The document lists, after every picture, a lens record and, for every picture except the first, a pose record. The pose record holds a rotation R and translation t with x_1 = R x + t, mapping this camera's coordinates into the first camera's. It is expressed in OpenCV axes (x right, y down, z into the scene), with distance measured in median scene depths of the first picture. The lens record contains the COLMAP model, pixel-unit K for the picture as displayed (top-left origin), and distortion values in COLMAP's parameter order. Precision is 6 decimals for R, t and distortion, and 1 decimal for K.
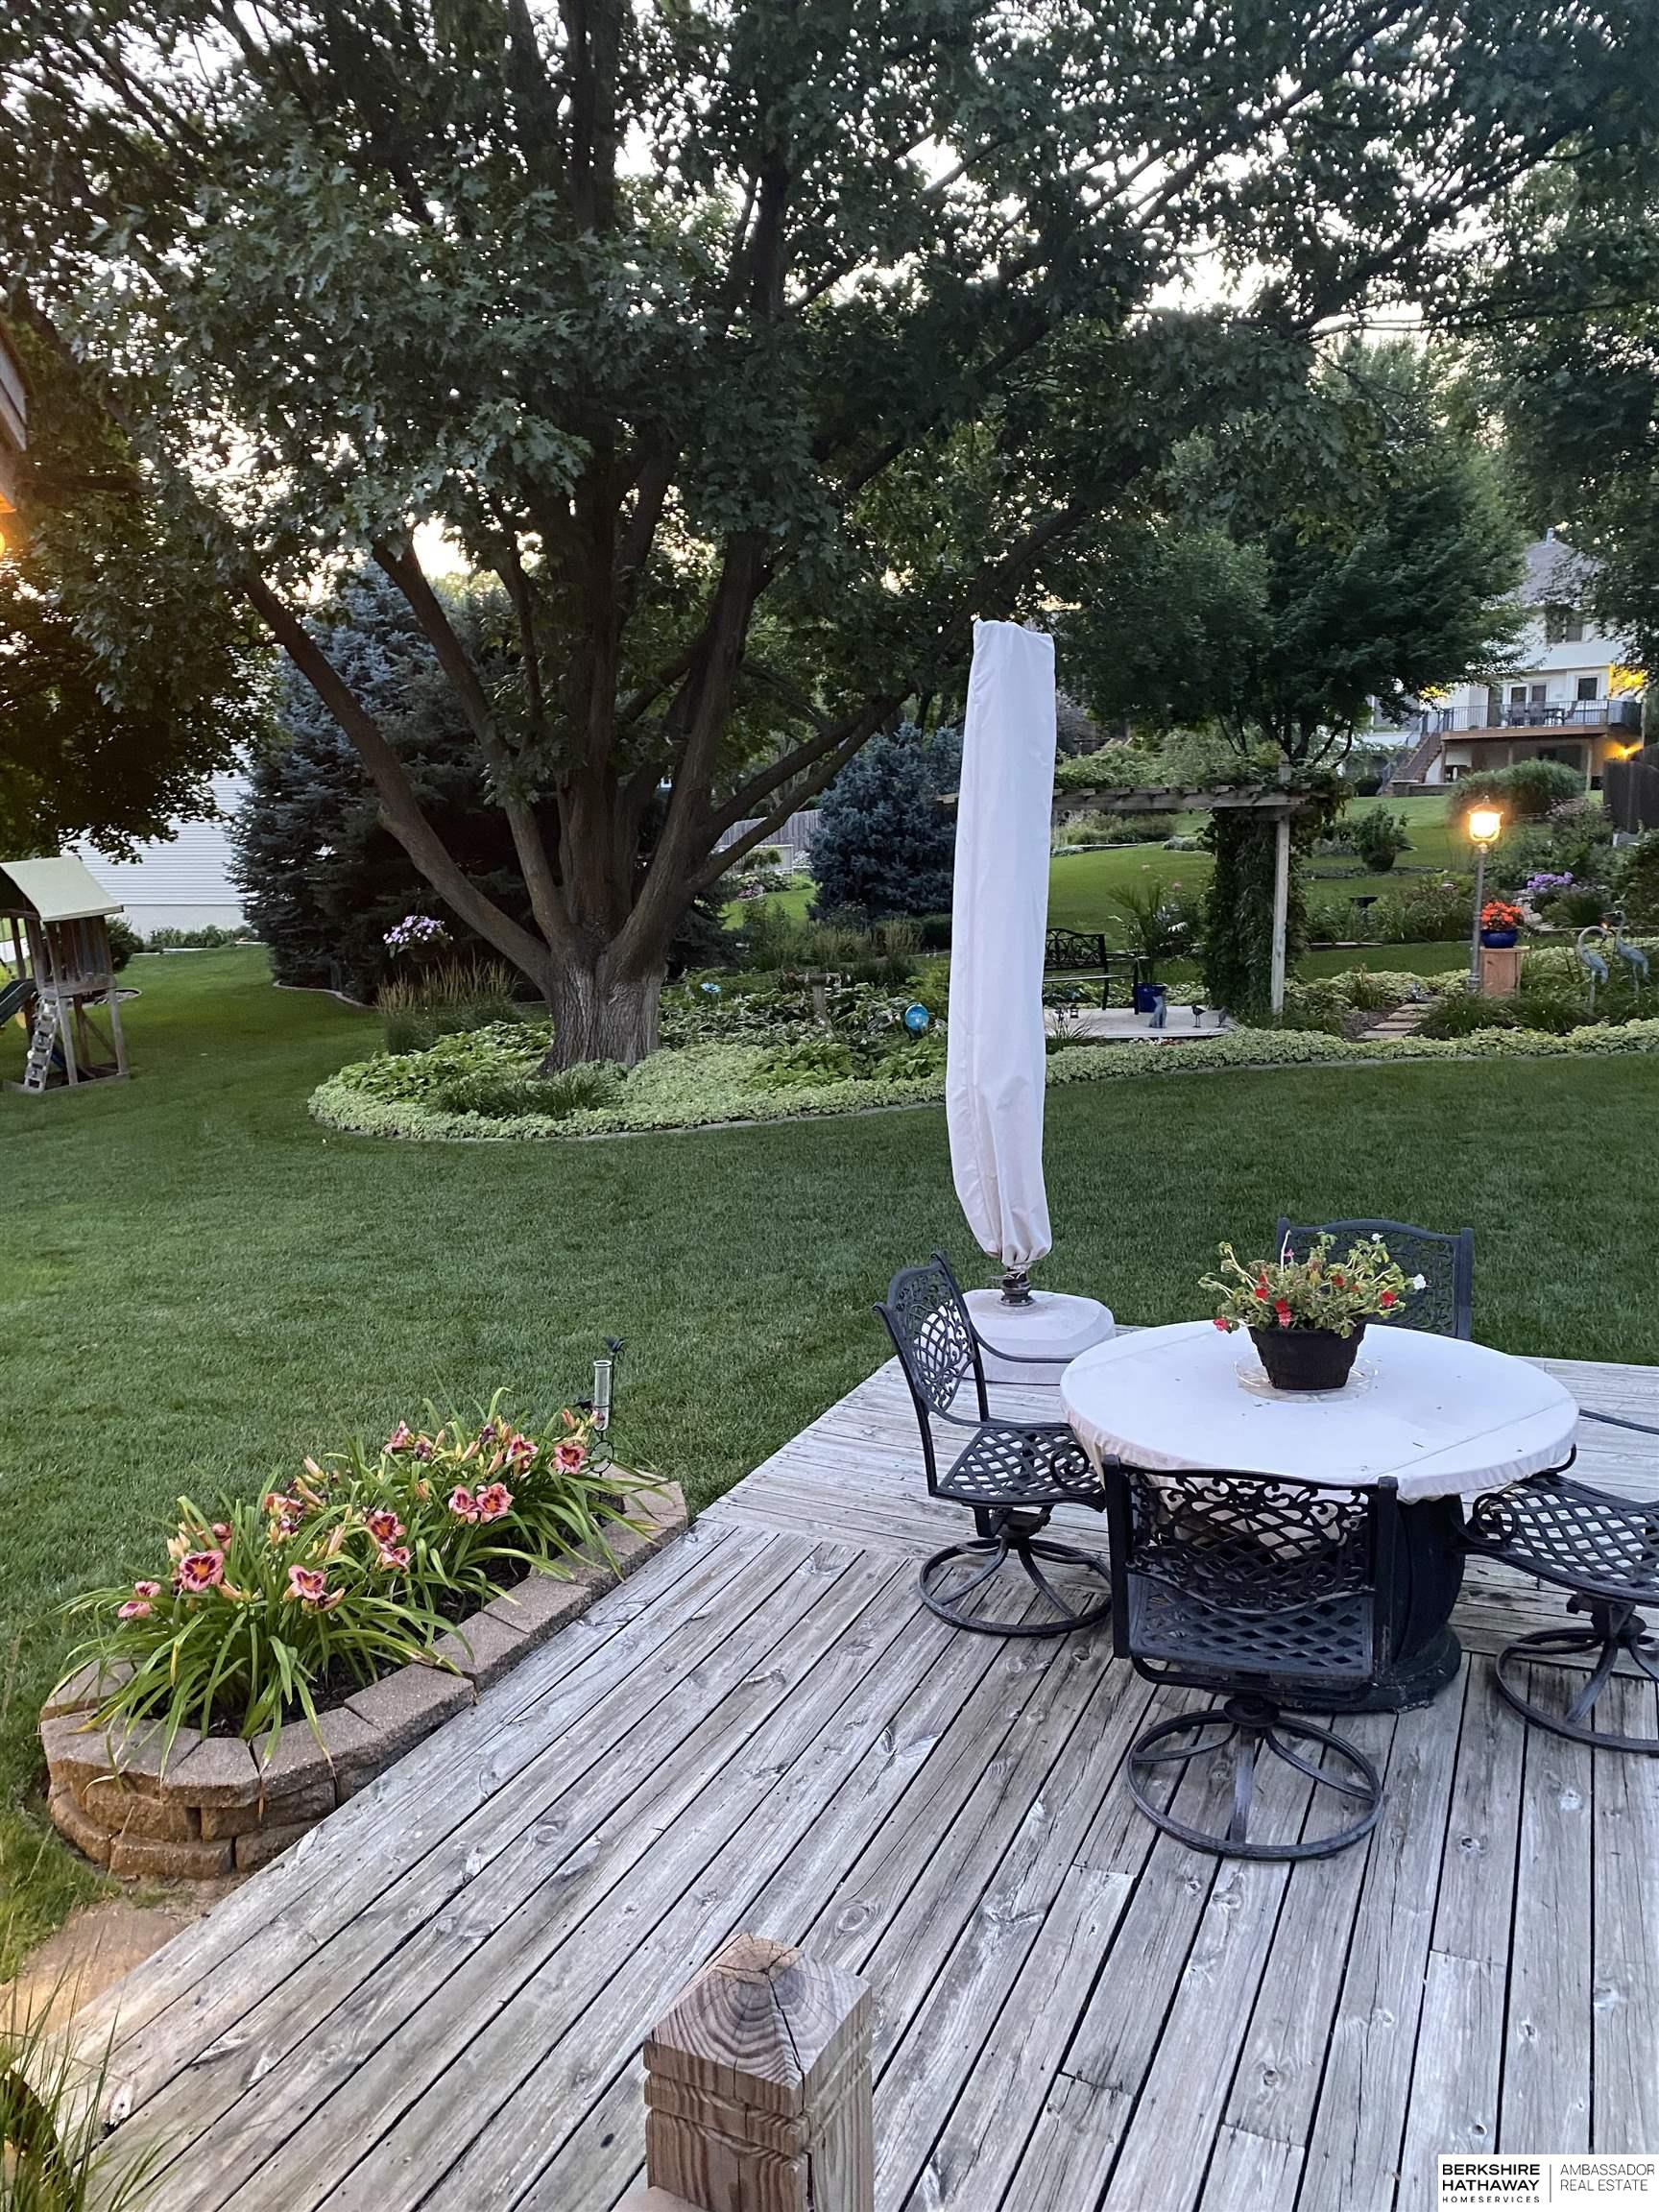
lens RADIAL K [[1653.5, 0, 814.1], [0, 1653.5, 1084.0], [0, 0, 1]] dist [0.009694, -0.007778]
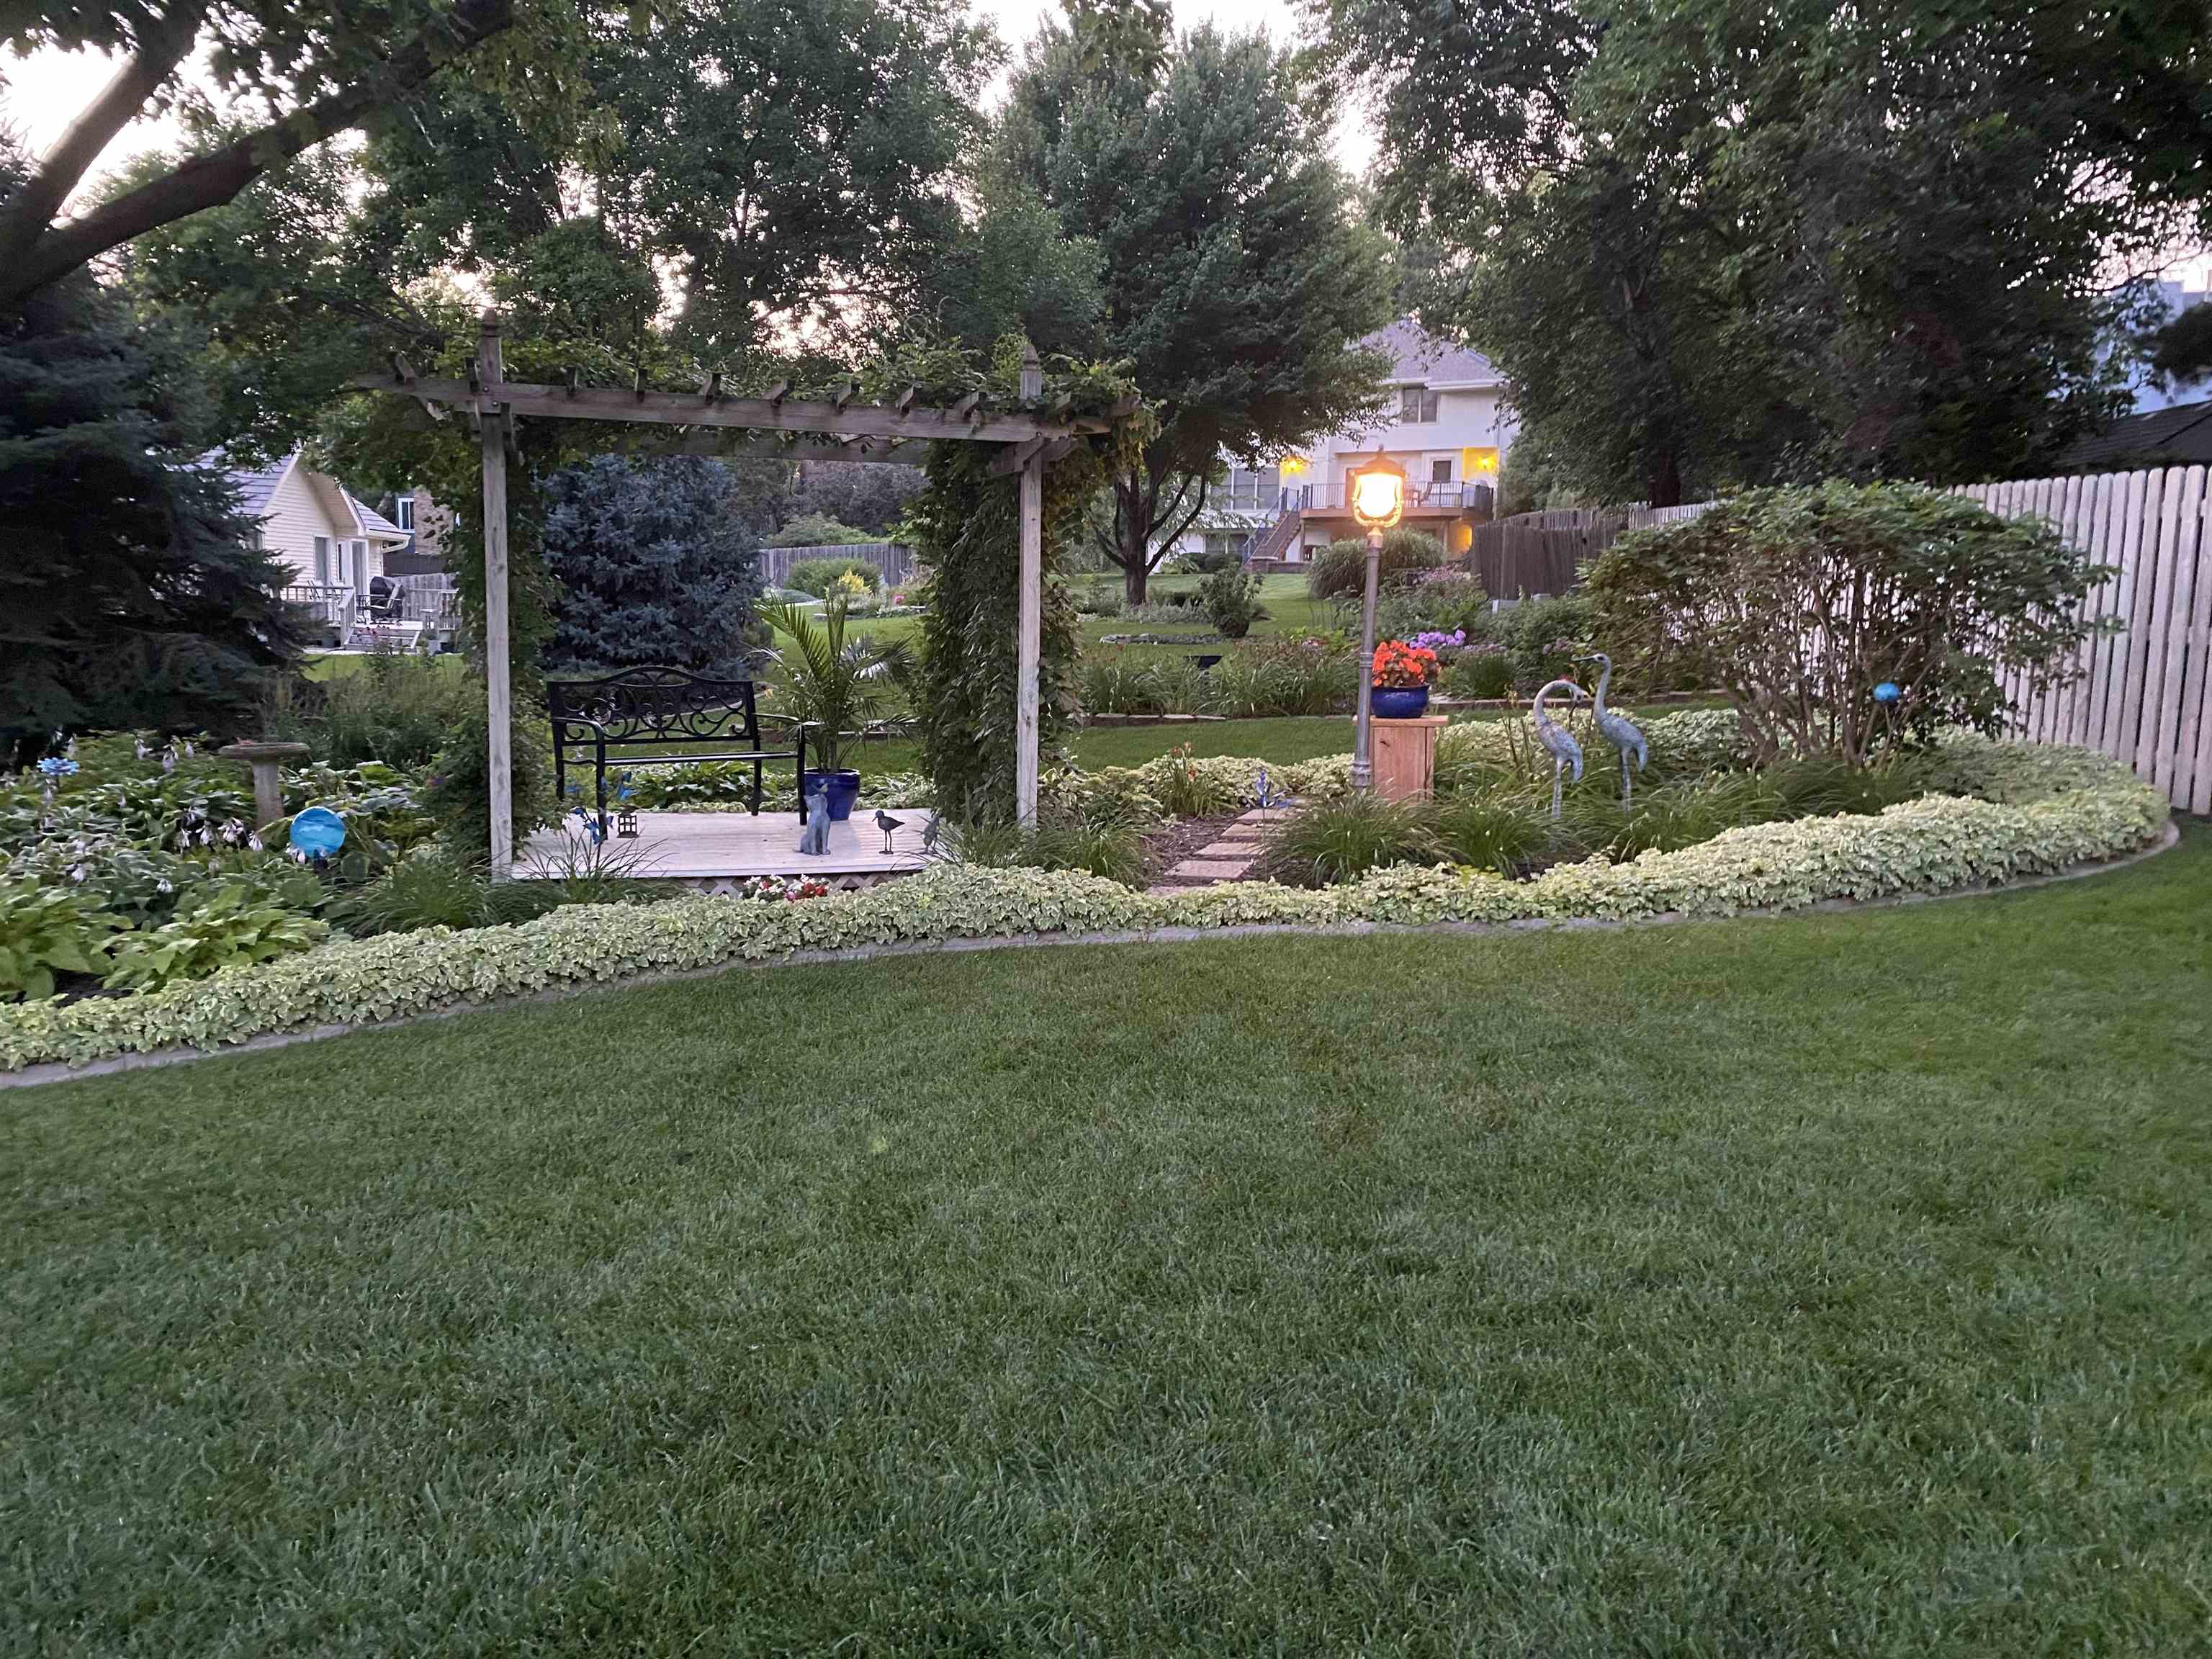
lens RADIAL K [[1653.5, 0, 1109.1], [0, 1653.5, 835.9], [0, 0, 1]] dist [0.009694, -0.007778]
pose [[0.969863, 0.001555, 0.243645, 0.171470], [0.003114, 0.999819, -0.018775, -0.029828], [-0.243630, 0.018968, 0.969683, 0.458399]]
